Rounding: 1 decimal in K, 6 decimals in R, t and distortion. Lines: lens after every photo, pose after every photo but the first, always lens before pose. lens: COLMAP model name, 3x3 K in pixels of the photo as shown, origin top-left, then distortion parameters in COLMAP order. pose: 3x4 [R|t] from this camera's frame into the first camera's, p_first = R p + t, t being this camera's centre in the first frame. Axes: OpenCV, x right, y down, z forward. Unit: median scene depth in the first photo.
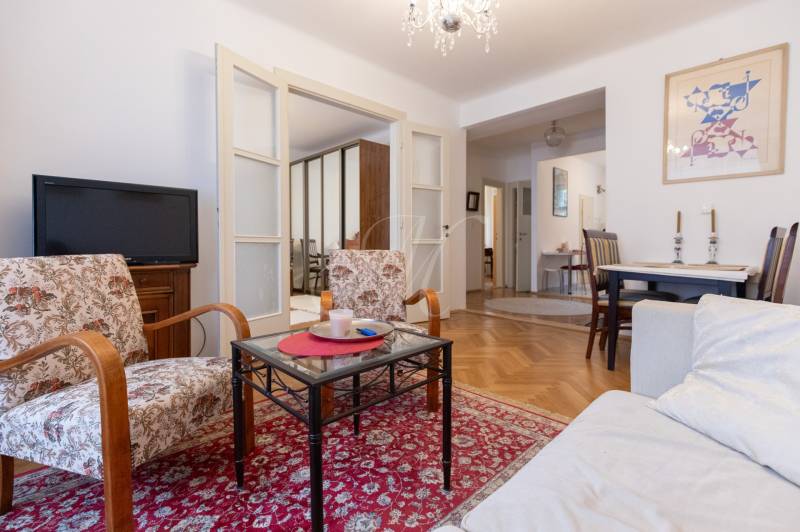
lens RADIAL K [[365.0, 0, 407.3], [0, 365.0, 247.2], [0, 0, 1]] dist [0.007004, -0.001785]
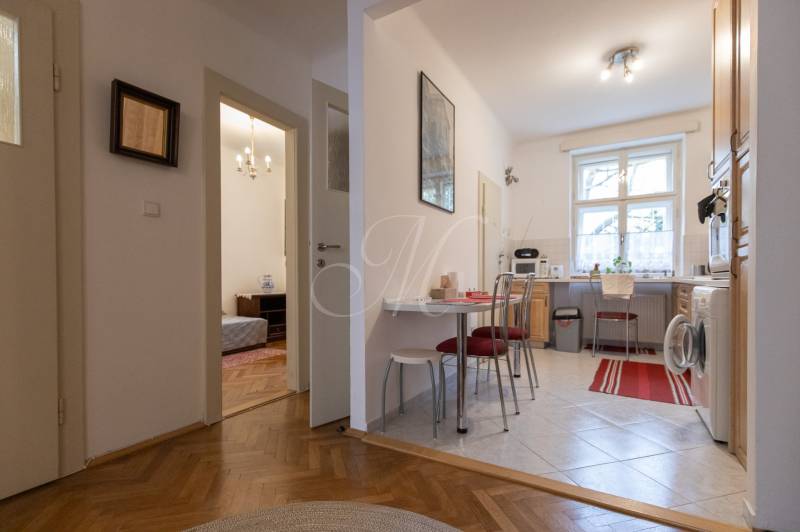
lens RADIAL K [[365.0, 0, 407.5], [0, 365.0, 281.0], [0, 0, 1]] dist [0.007004, -0.001785]
pose [[0.962125, -0.005011, 0.272563, 0.690213], [0.004346, 0.999986, 0.003043, -0.015456], [-0.272575, -0.001743, 0.962133, 1.557375]]
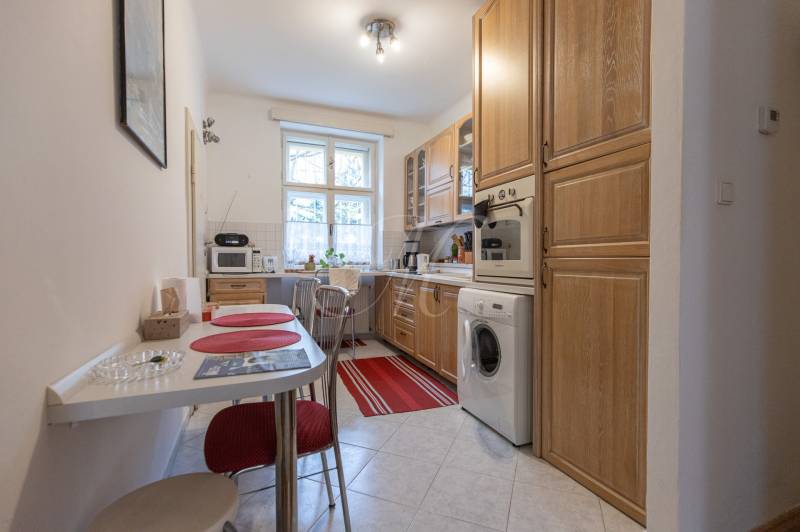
lens RADIAL K [[365.0, 0, 400.1], [0, 365.0, 266.7], [0, 0, 1]] dist [0.007004, -0.001785]
pose [[0.378682, -0.022264, 0.925259, 0.714346], [0.005021, 0.999745, 0.022002, -0.066810], [-0.925513, -0.003686, 0.378697, 1.993793]]
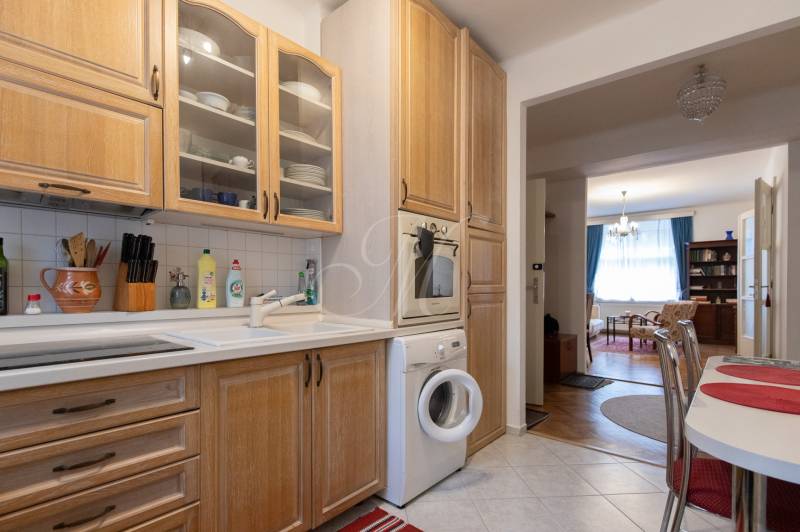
lens RADIAL K [[393.3, 0, 392.3], [0, 393.3, 288.5], [0, 0, 1]] dist [0.006961, -0.000315]
pose [[-0.996834, -0.002365, -0.079480, 1.620826], [-0.003101, 0.999953, 0.009145, -0.086967], [0.079454, 0.009362, -0.996795, 2.829789]]
